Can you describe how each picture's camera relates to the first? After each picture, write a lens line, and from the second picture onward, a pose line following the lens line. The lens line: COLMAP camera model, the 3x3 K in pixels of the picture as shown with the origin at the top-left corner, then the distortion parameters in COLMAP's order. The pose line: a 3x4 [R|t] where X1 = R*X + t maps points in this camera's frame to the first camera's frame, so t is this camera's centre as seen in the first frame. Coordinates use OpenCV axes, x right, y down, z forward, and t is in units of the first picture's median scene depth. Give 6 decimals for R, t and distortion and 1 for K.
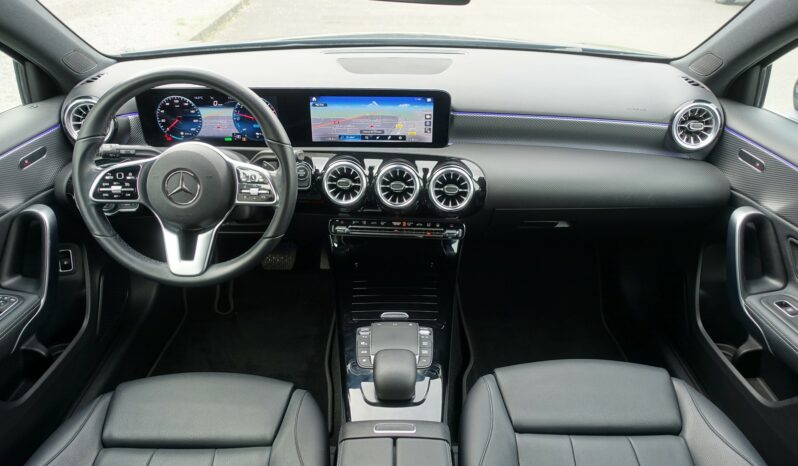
lens RADIAL K [[547.5, 0, 402.0], [0, 547.5, 227.3], [0, 0, 1]] dist [-0.006957, 0.006571]
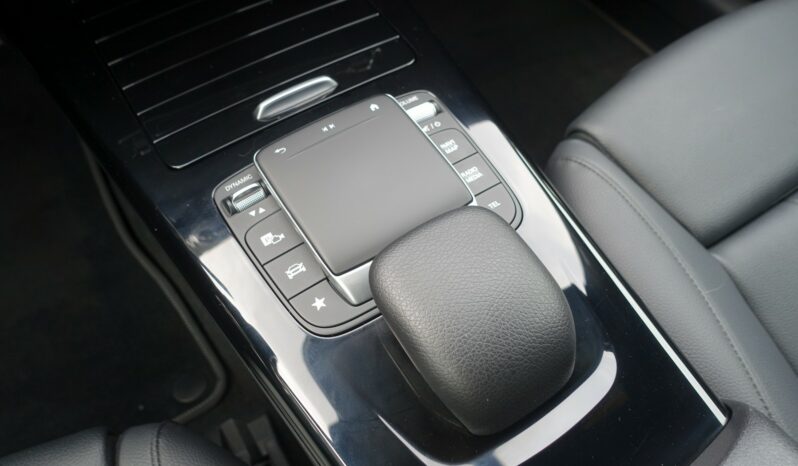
lens RADIAL K [[547.5, 0, 401.5], [0, 547.5, 230.4], [0, 0, 1]] dist [-0.006957, 0.006571]
pose [[0.844549, -0.464063, 0.267173, -0.079907], [0.266150, 0.796735, 0.542566, 0.067985], [-0.464651, -0.387116, 0.796392, 0.685259]]
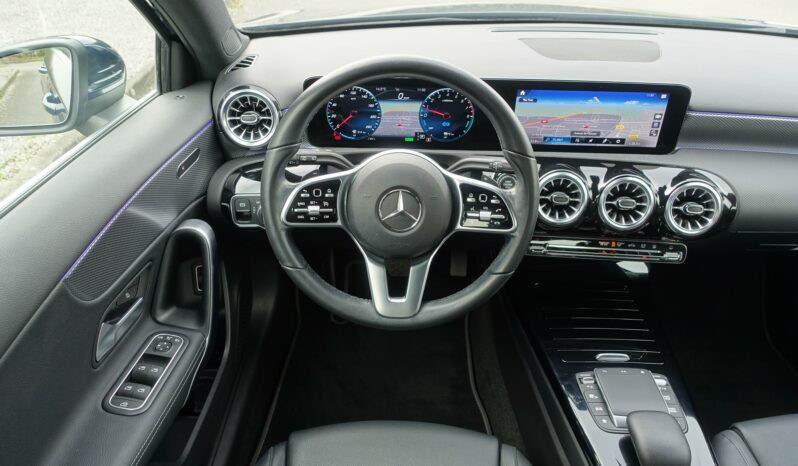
lens RADIAL K [[547.5, 0, 401.1], [0, 547.5, 229.8], [0, 0, 1]] dist [-0.006957, 0.006571]
pose [[0.999822, 0.017105, -0.007900, -0.328797], [-0.016578, 0.997899, 0.062633, -0.078658], [0.008955, -0.062491, 0.998005, 0.172951]]
